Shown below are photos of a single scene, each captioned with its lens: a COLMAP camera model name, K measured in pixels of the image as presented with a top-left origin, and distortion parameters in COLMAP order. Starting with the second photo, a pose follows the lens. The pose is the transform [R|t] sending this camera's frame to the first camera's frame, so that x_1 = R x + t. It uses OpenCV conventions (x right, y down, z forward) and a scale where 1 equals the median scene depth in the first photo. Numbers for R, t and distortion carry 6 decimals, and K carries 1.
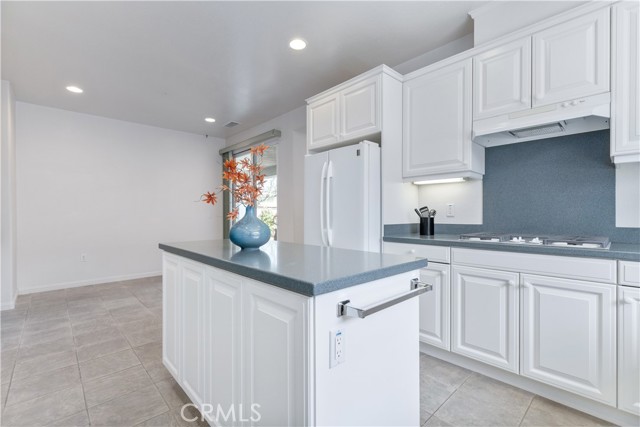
lens RADIAL K [[293.3, 0, 319.0], [0, 293.3, 218.1], [0, 0, 1]] dist [0.002860, -0.000703]
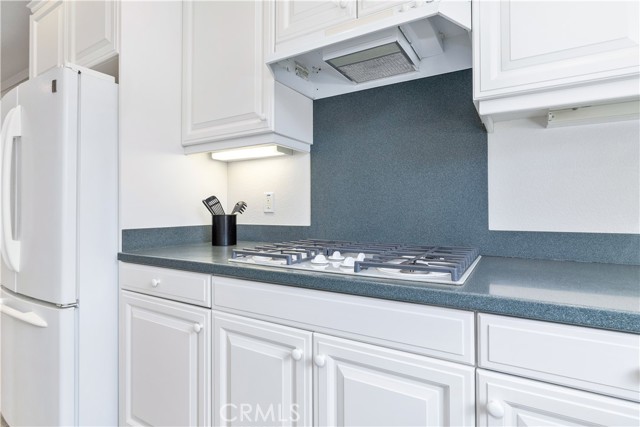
lens RADIAL K [[300.2, 0, 320.2], [0, 300.2, 209.8], [0, 0, 1]] dist [-0.003674, -0.000151]
pose [[0.975870, -0.003137, 0.218330, 0.518279], [0.005370, 0.999939, -0.009636, -0.006436], [-0.218287, 0.010576, 0.975827, 0.457852]]
